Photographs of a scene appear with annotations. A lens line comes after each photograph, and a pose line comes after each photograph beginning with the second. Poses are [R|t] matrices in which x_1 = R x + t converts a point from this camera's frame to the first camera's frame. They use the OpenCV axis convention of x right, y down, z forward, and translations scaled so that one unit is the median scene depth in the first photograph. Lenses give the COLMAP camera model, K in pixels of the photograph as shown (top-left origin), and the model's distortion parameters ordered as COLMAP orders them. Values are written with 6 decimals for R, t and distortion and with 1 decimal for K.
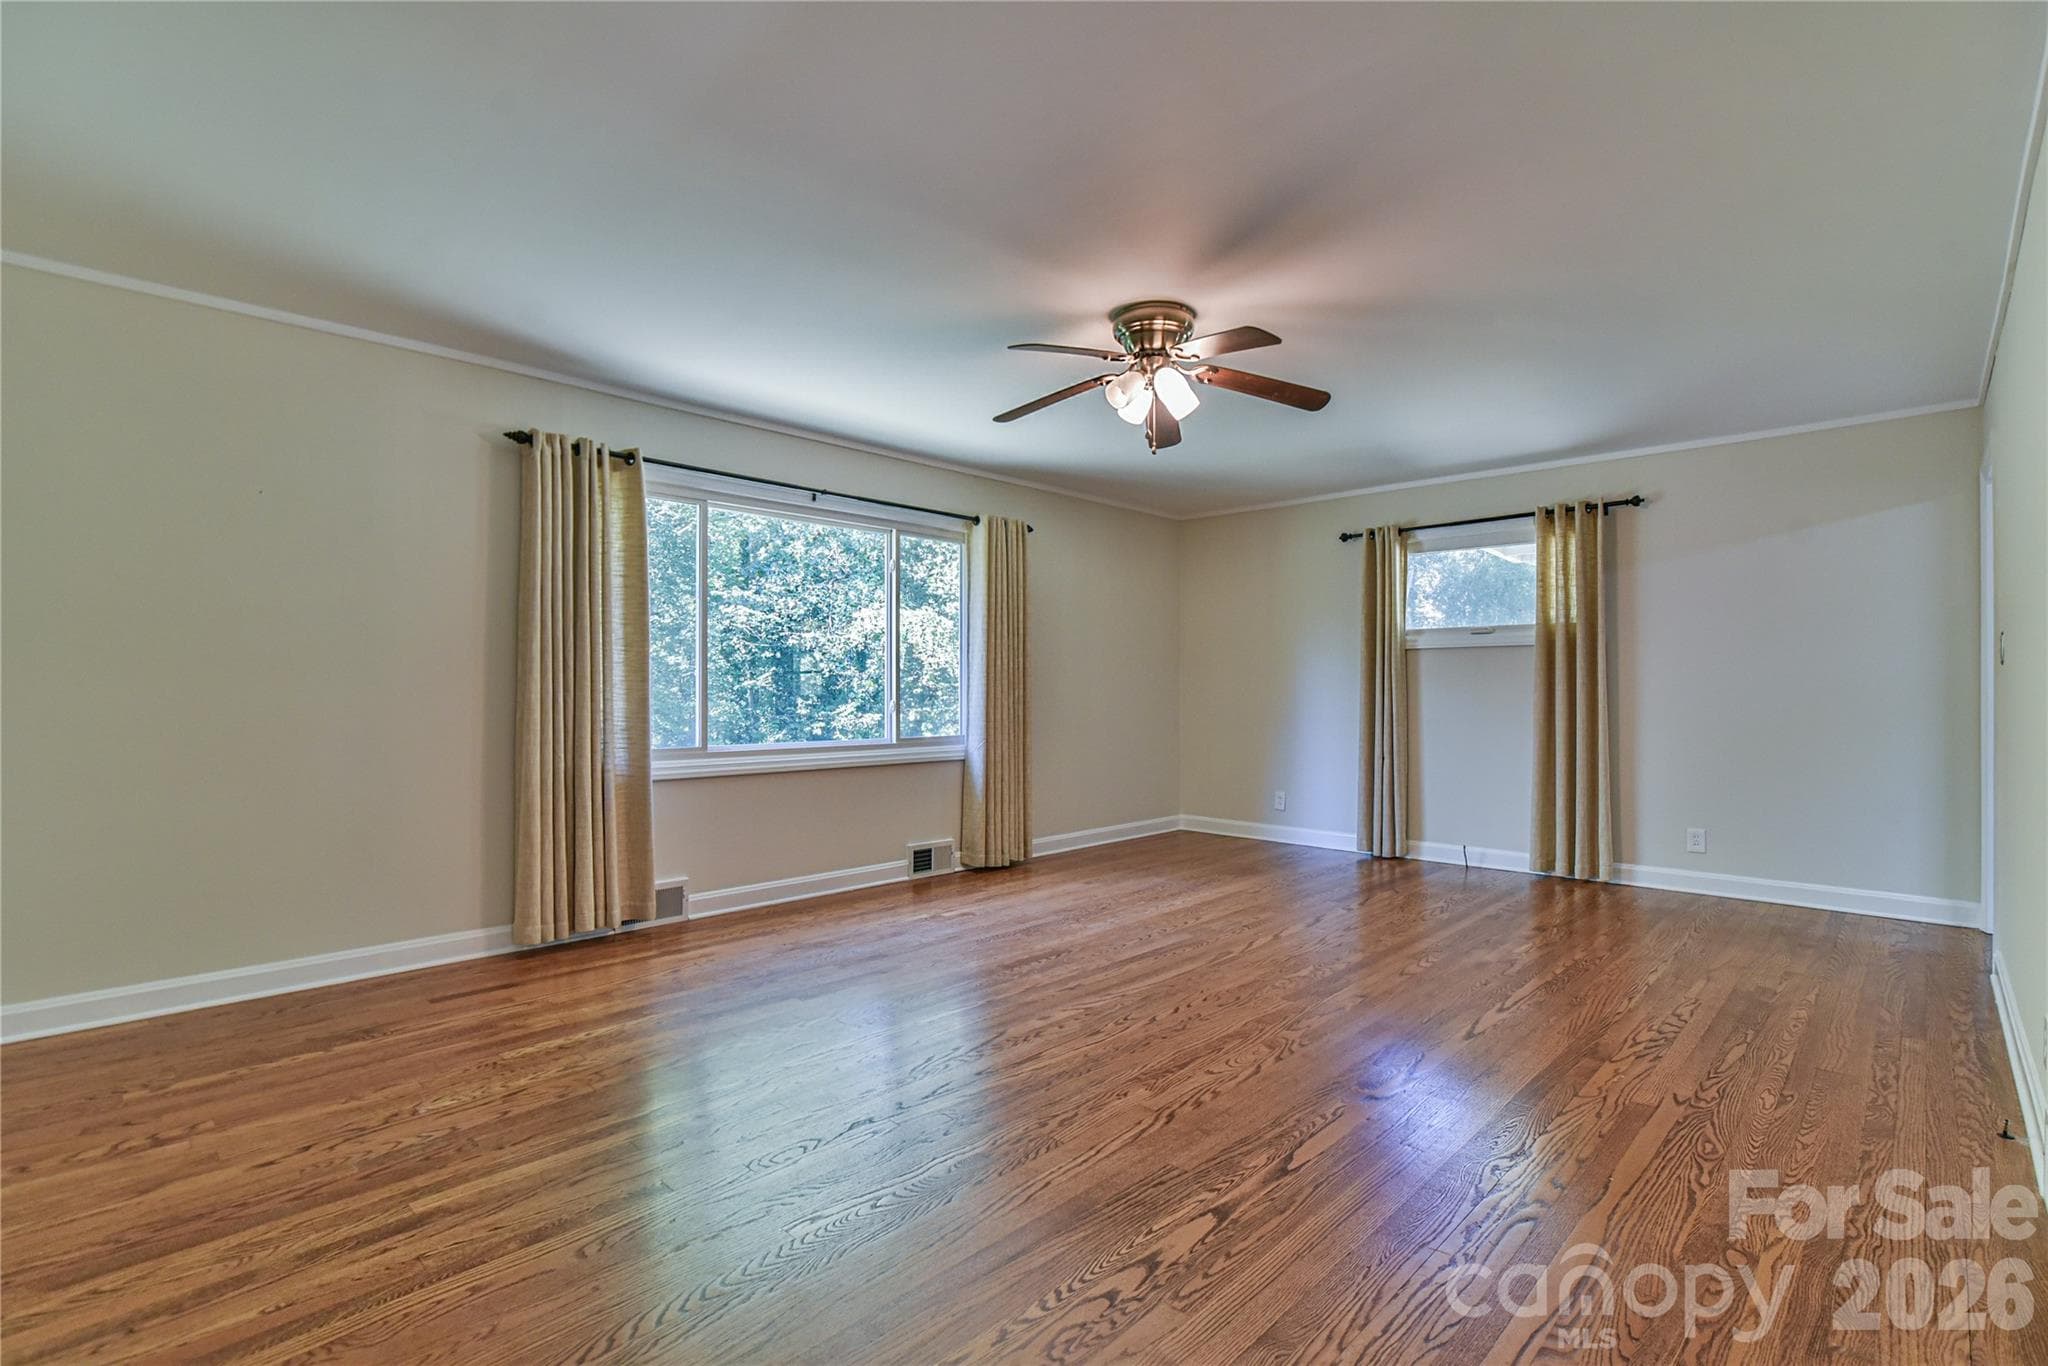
lens RADIAL K [[968.8, 0, 991.4], [0, 968.8, 689.2], [0, 0, 1]] dist [-0.020951, 0.001746]
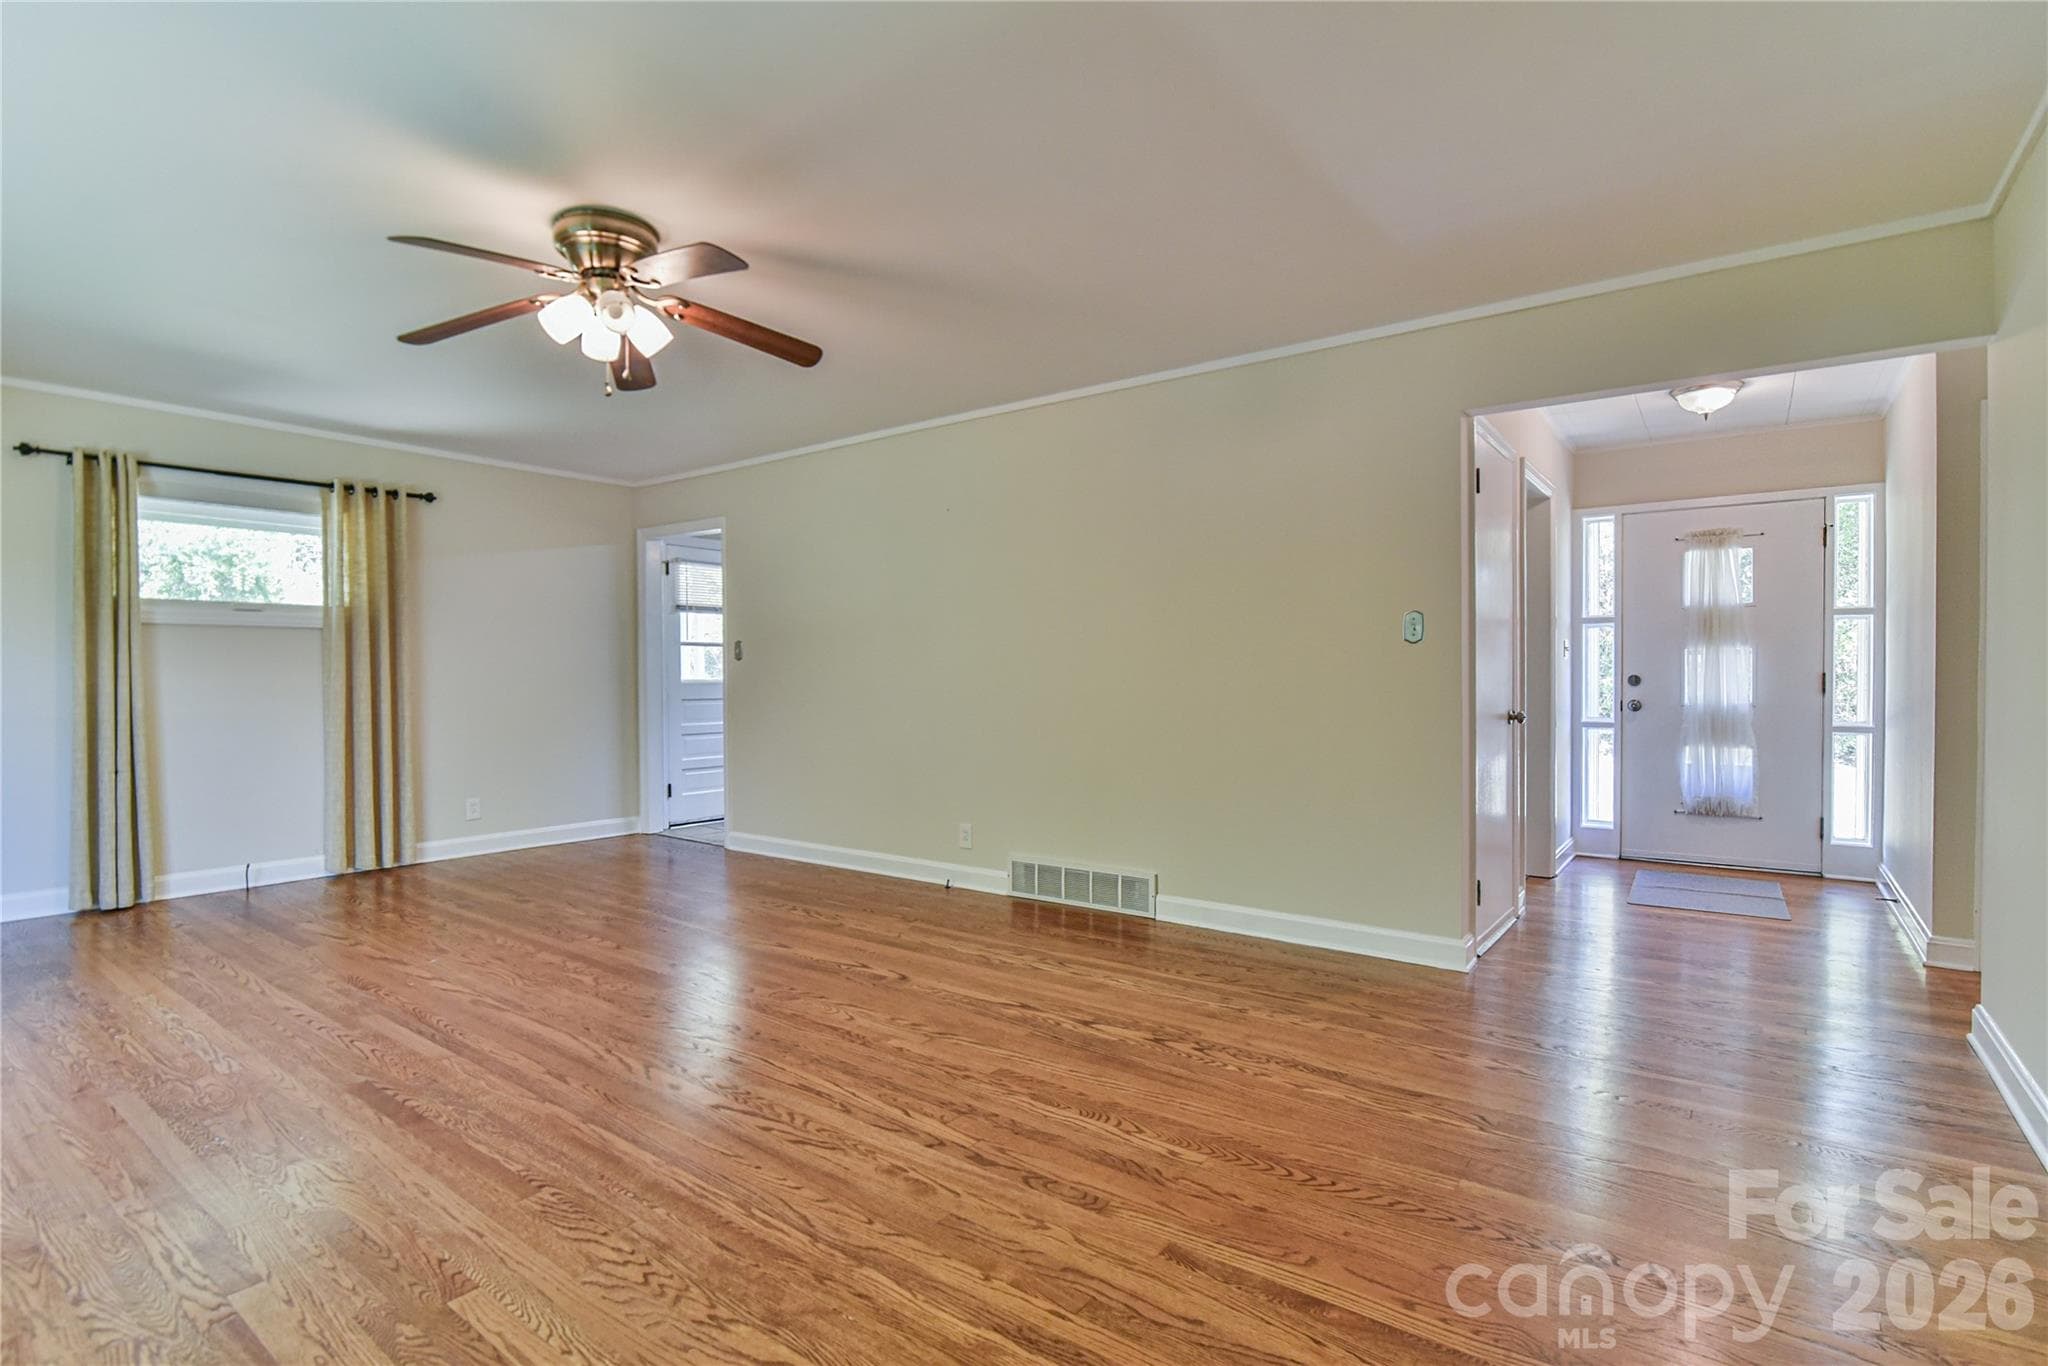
lens RADIAL K [[968.8, 0, 1027.0], [0, 968.8, 687.0], [0, 0, 1]] dist [-0.020951, 0.001746]
pose [[-0.154317, -0.014201, 0.987919, -0.446617], [0.001925, 0.999890, 0.014674, -0.001480], [-0.988020, 0.004166, -0.154272, 0.479370]]
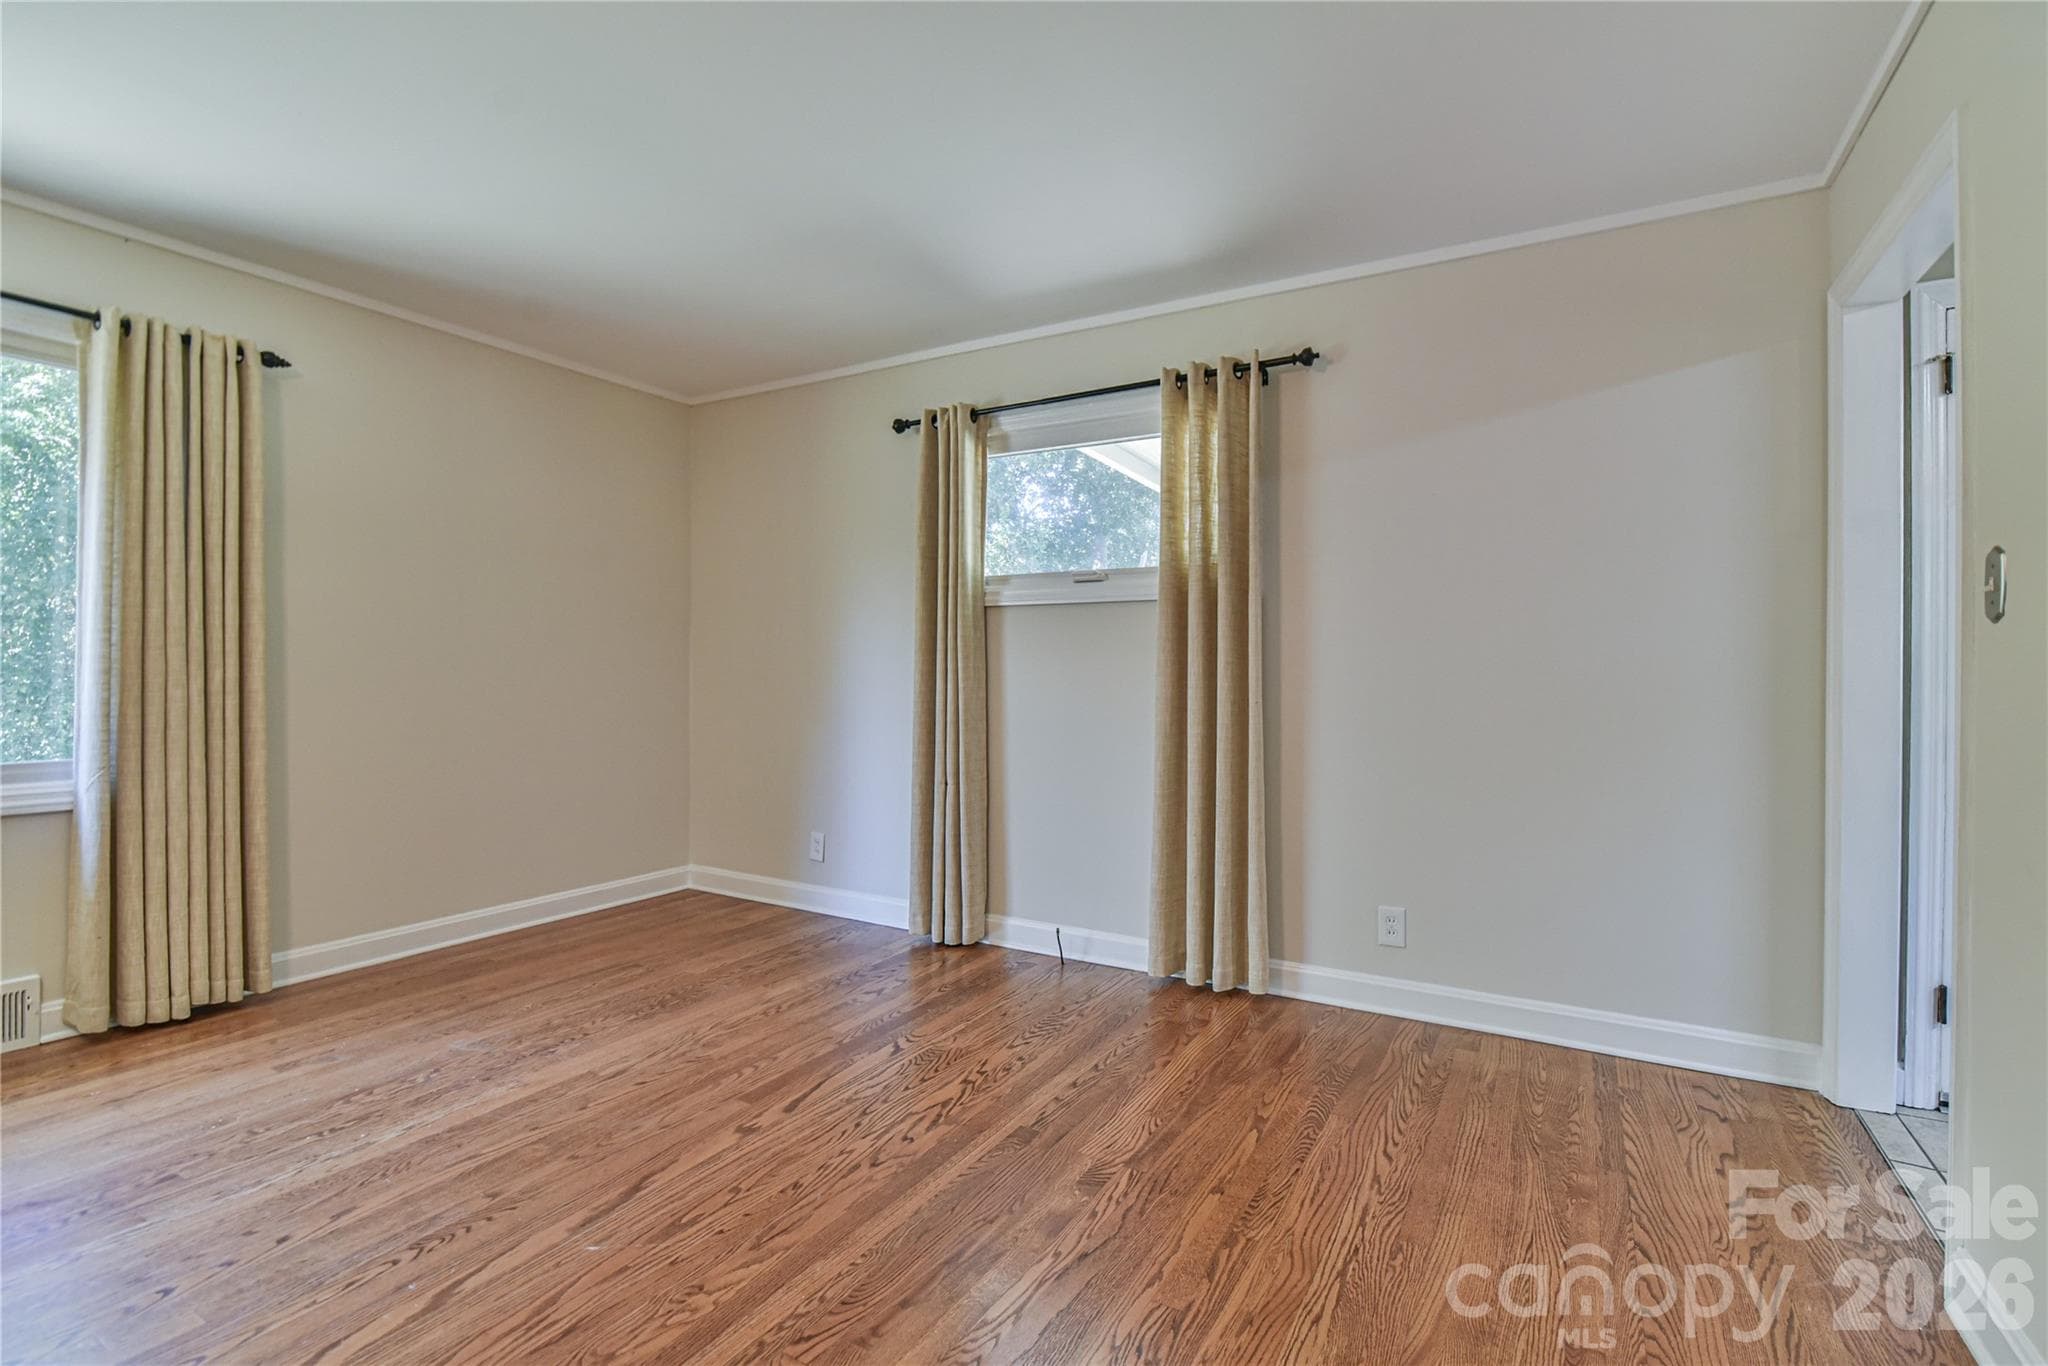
lens RADIAL K [[968.8, 0, 1015.8], [0, 968.8, 677.1], [0, 0, 1]] dist [-0.020951, 0.001746]
pose [[0.967415, 0.004885, 0.253147, 0.323512], [-0.006195, 0.999971, 0.004376, 0.000610], [-0.253118, -0.005802, 0.967418, 0.434063]]
